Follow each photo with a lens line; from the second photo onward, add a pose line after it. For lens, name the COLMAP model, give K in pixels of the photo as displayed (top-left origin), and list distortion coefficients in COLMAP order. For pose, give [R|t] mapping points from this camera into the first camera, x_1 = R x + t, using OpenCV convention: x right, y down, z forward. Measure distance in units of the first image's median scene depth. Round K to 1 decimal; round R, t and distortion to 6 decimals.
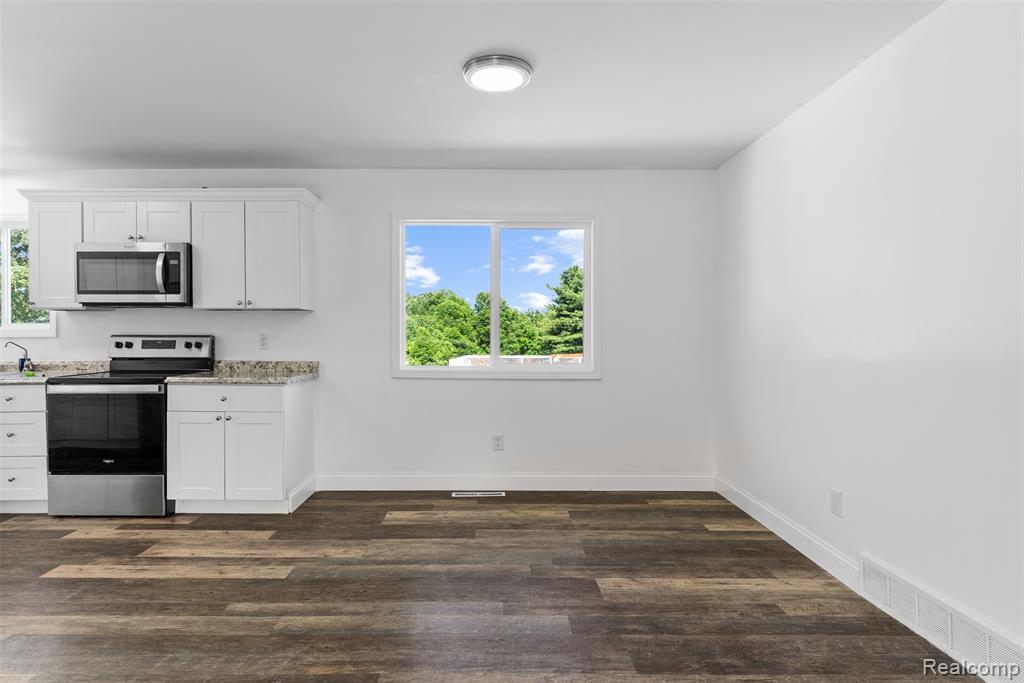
lens RADIAL K [[525.7, 0, 479.9], [0, 525.7, 342.8], [0, 0, 1]] dist [-0.006242, 0.000203]
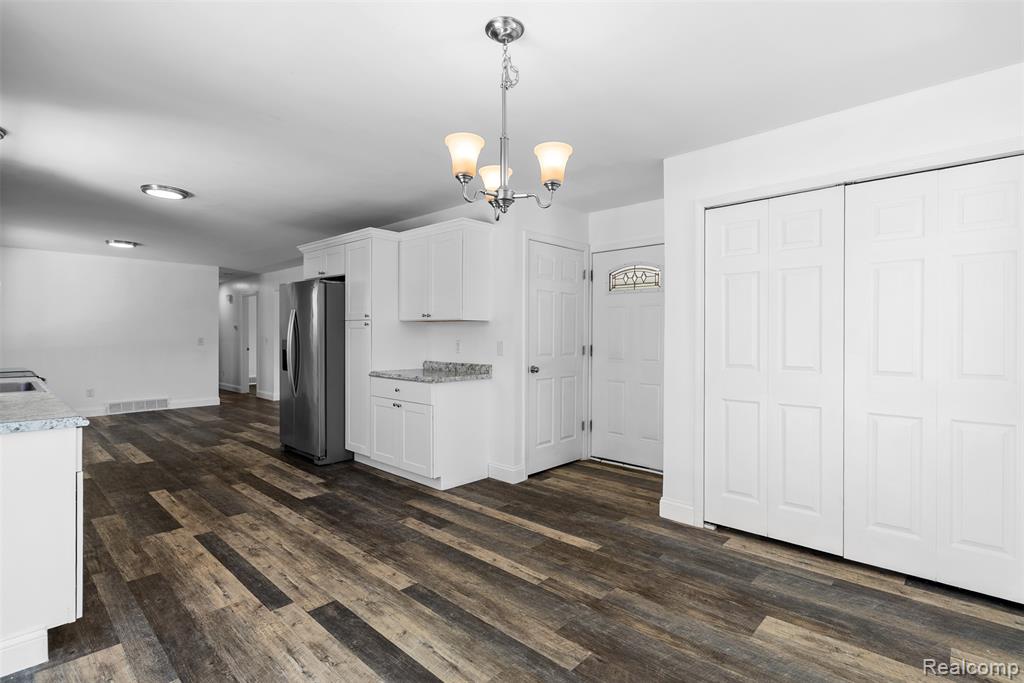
lens RADIAL K [[492.9, 0, 512.3], [0, 492.9, 336.3], [0, 0, 1]] dist [0.000293, -0.000444]
pose [[-0.727849, -0.001357, 0.685736, -2.214640], [0.009635, 0.999879, 0.012205, -0.022513], [-0.685669, 0.015490, -0.727748, 1.014491]]
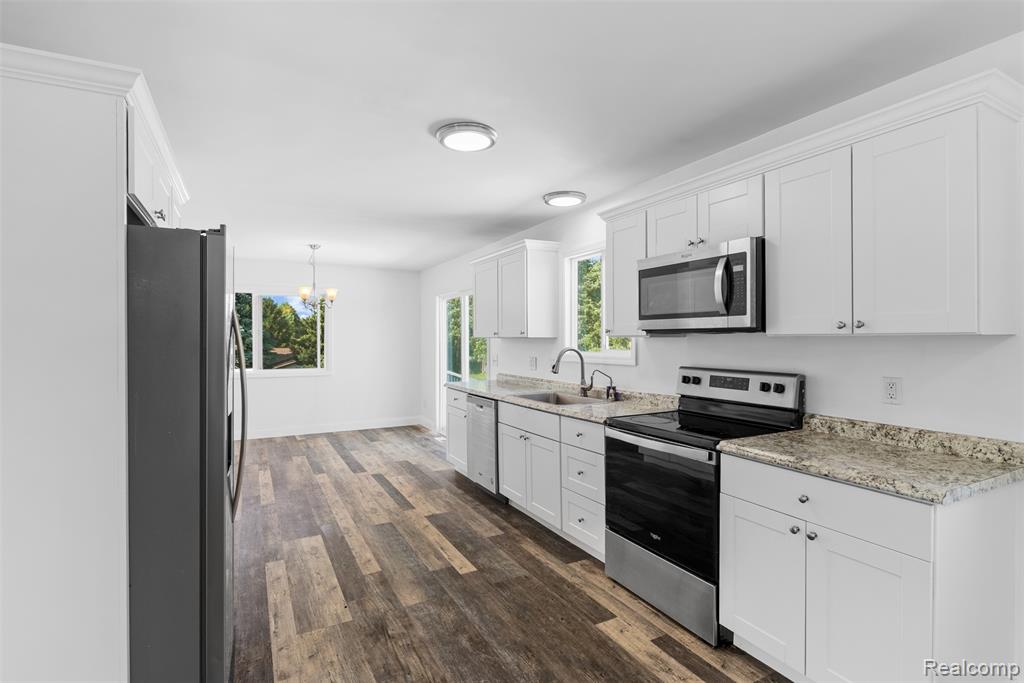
lens RADIAL K [[492.3, 0, 522.0], [0, 492.3, 339.5], [0, 0, 1]] dist [0.001506, -0.001929]
pose [[0.485372, -0.000184, -0.874308, -0.161690], [-0.012979, 0.999888, -0.007416, -0.053262], [0.874211, 0.014947, 0.485316, 0.447005]]
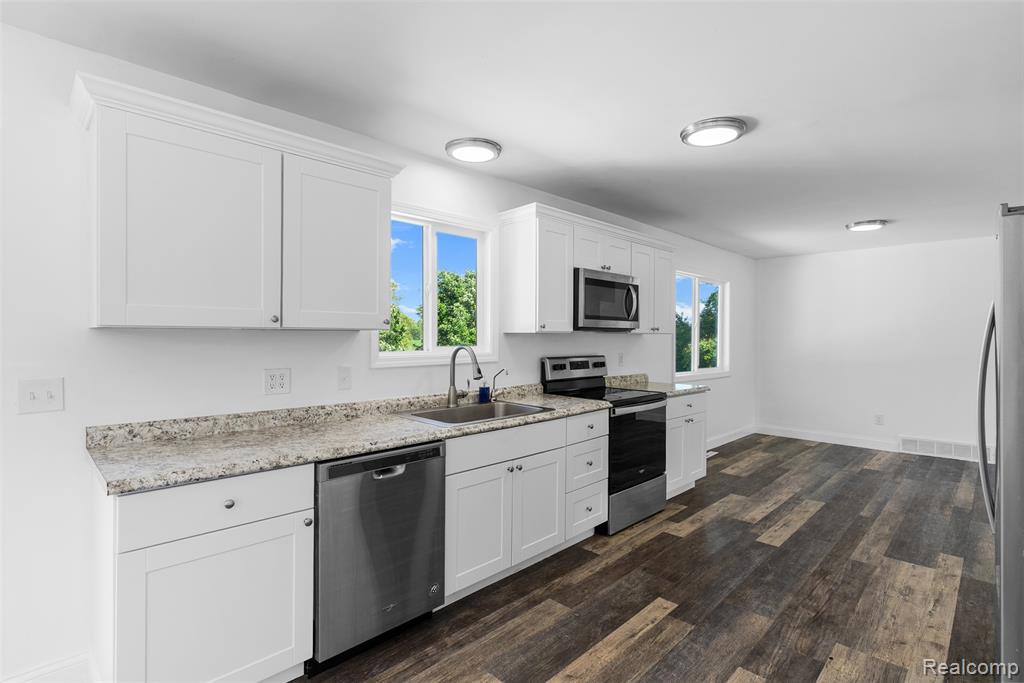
lens RADIAL K [[492.3, 0, 508.2], [0, 492.3, 344.7], [0, 0, 1]] dist [0.001506, -0.001929]
pose [[0.709824, -0.008987, 0.704322, -1.560920], [0.008863, 0.999953, 0.003827, -0.047829], [-0.704323, 0.003526, 0.709871, 0.429313]]
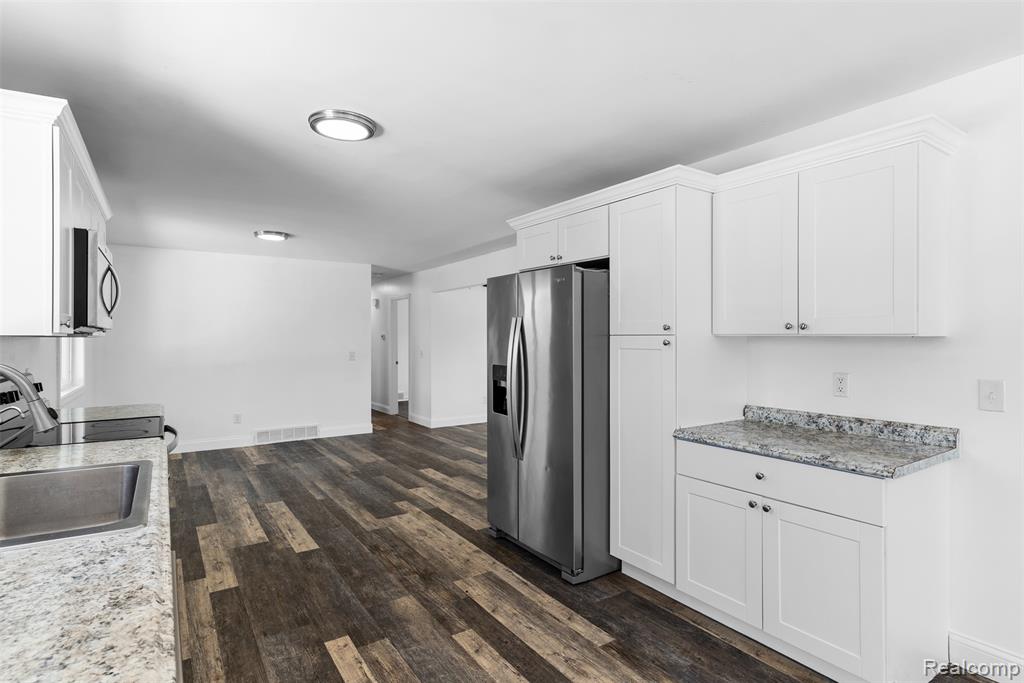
lens RADIAL K [[525.7, 0, 509.7], [0, 525.7, 335.1], [0, 0, 1]] dist [-0.006242, 0.000203]
pose [[-0.551624, 0.008793, 0.834047, -1.580487], [0.017028, 0.999855, 0.000721, -0.056477], [-0.833919, 0.014600, -0.551694, 0.943843]]
